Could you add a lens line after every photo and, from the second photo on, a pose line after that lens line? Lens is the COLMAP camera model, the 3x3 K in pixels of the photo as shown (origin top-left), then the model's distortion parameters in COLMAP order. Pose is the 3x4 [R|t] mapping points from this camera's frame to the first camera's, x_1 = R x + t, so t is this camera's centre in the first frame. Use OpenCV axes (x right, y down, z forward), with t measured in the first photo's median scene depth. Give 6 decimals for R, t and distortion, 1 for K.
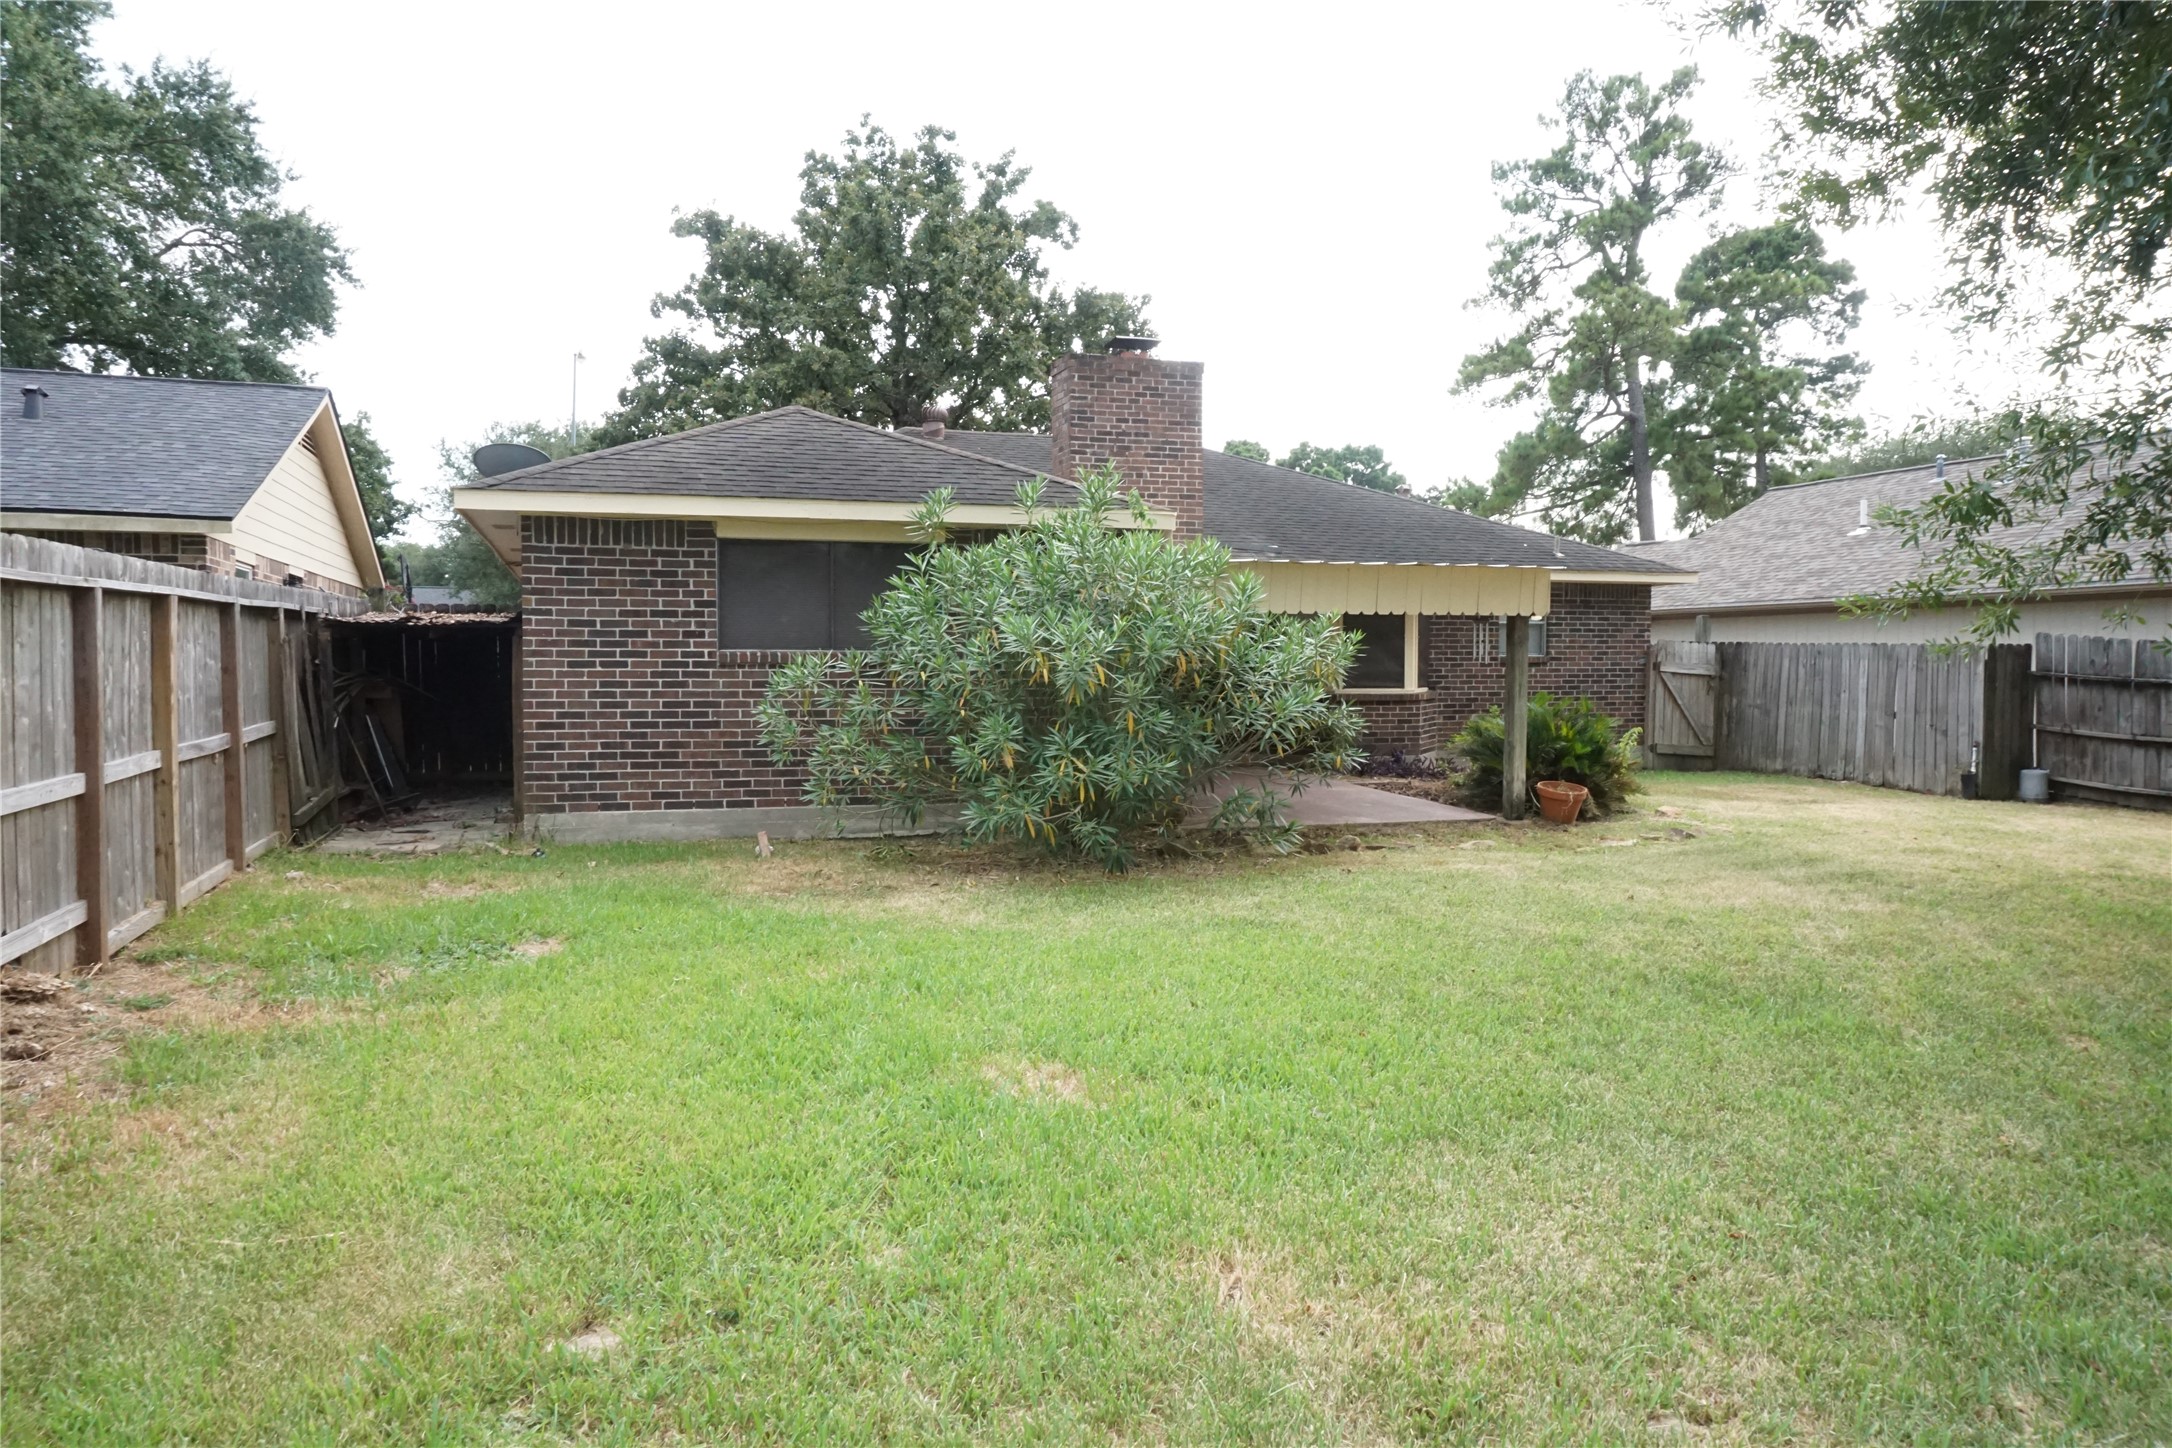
lens RADIAL K [[1462.1, 0, 1082.9], [0, 1462.1, 730.0], [0, 0, 1]] dist [-0.037790, 0.033102]
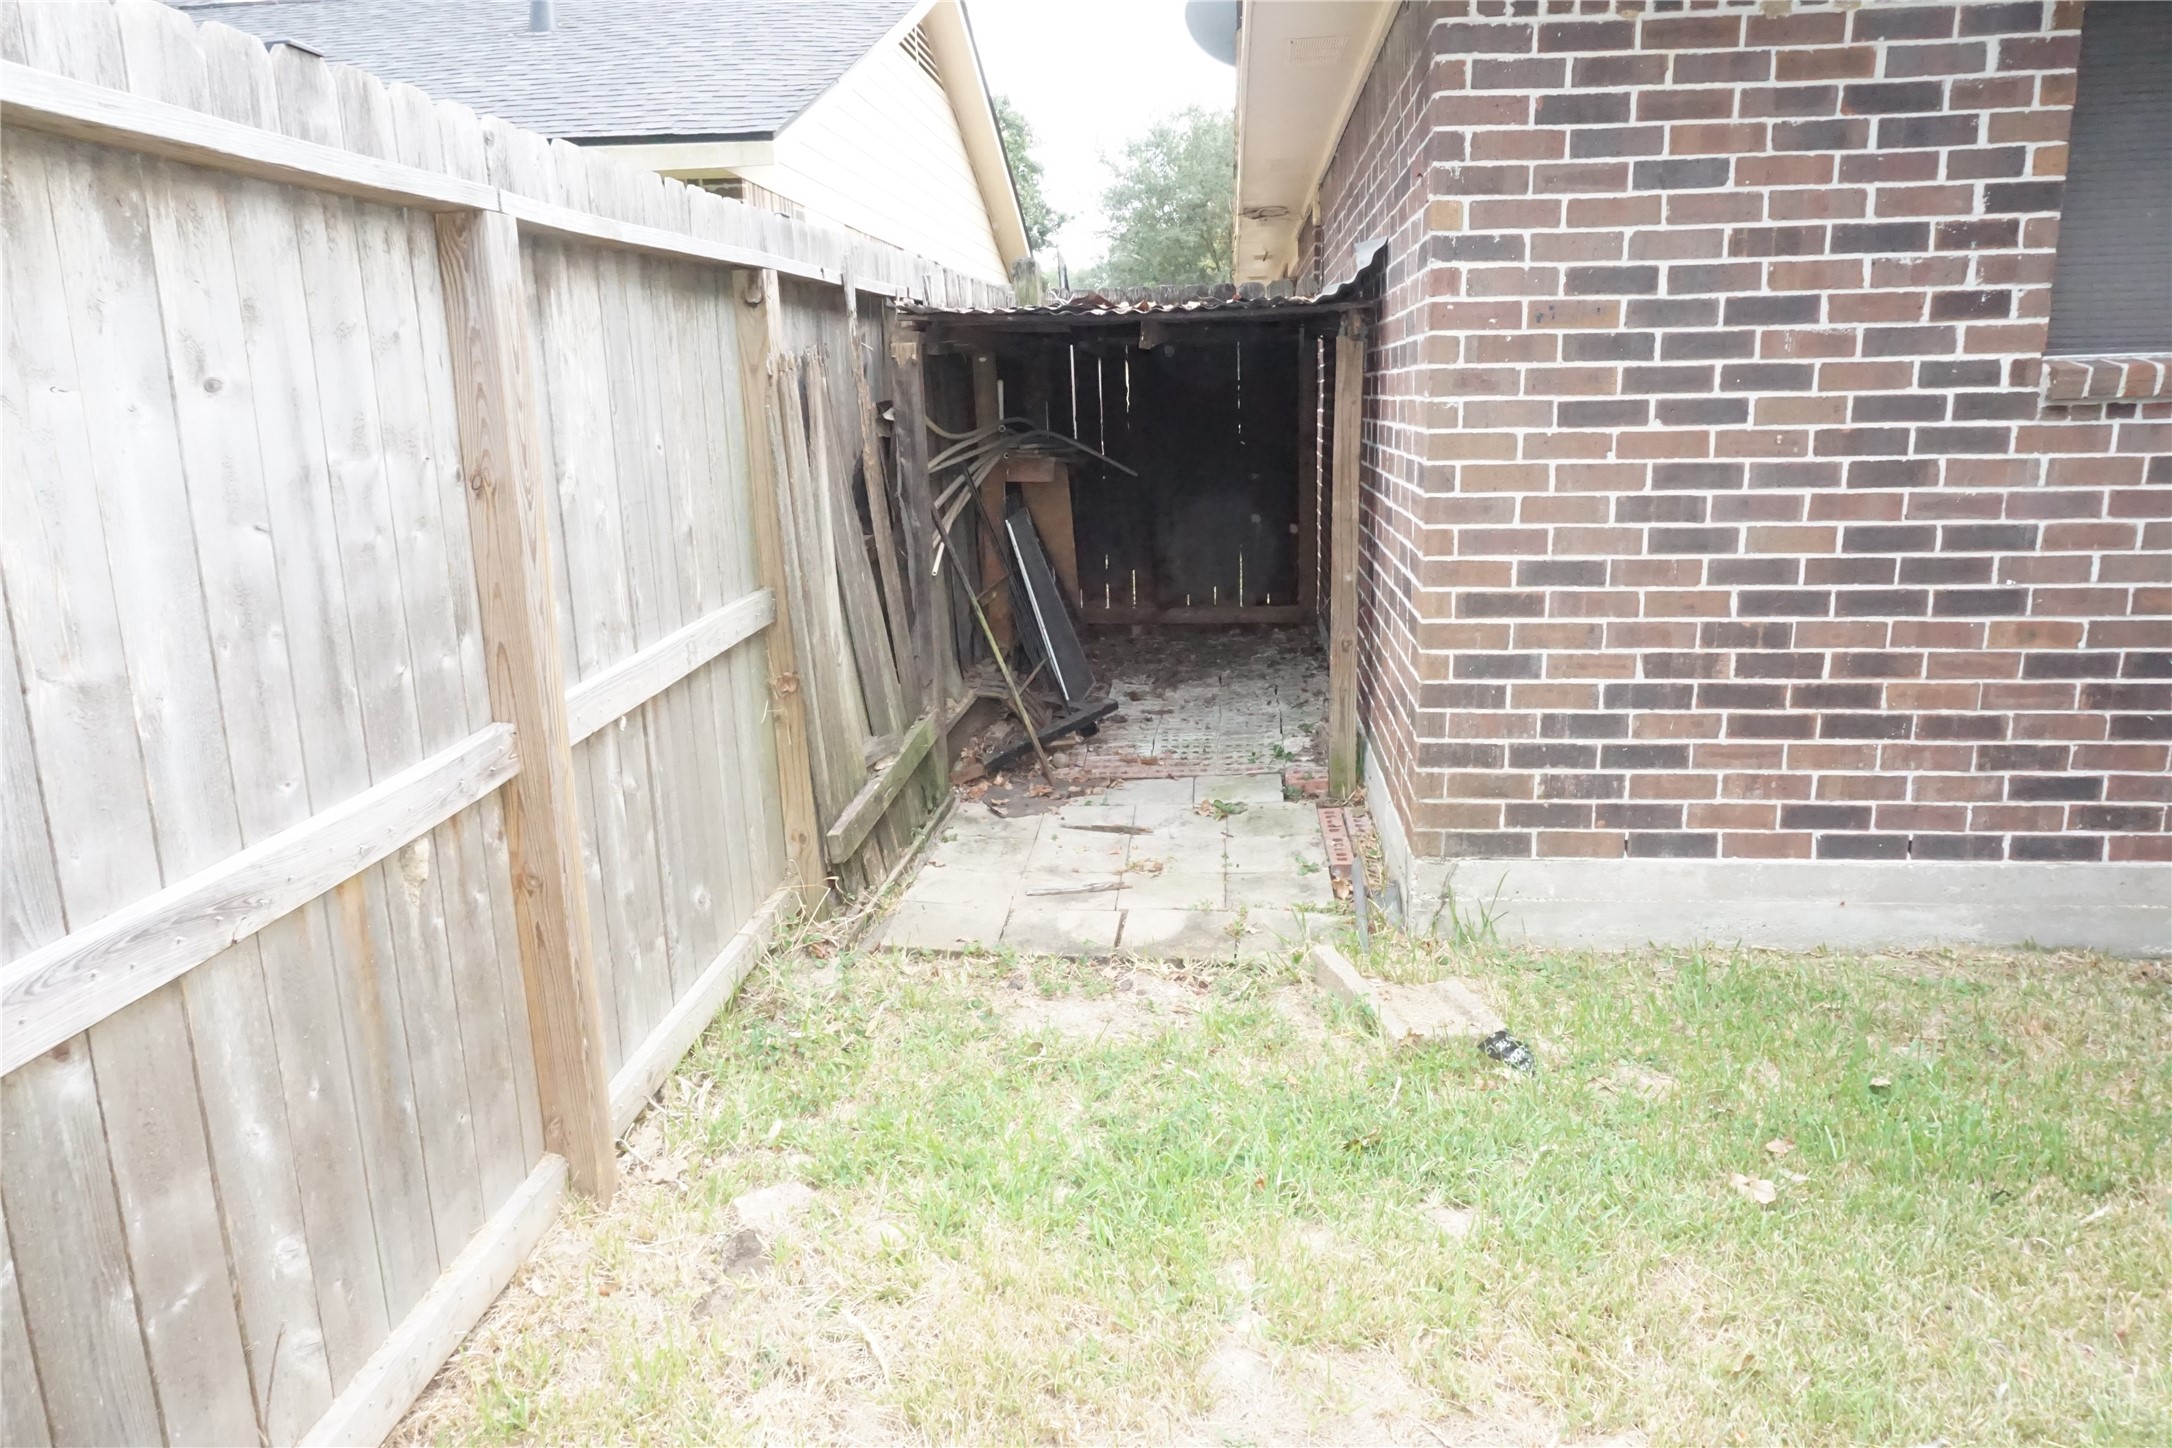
lens RADIAL K [[1451.4, 0, 1077.6], [0, 1451.4, 724.5], [0, 0, 1]] dist [-0.048579, 0.033811]
pose [[0.911703, 0.067196, -0.405318, -0.313106], [0.009050, 0.983010, 0.183328, -0.036541], [0.410751, -0.170808, 0.895605, 0.651014]]
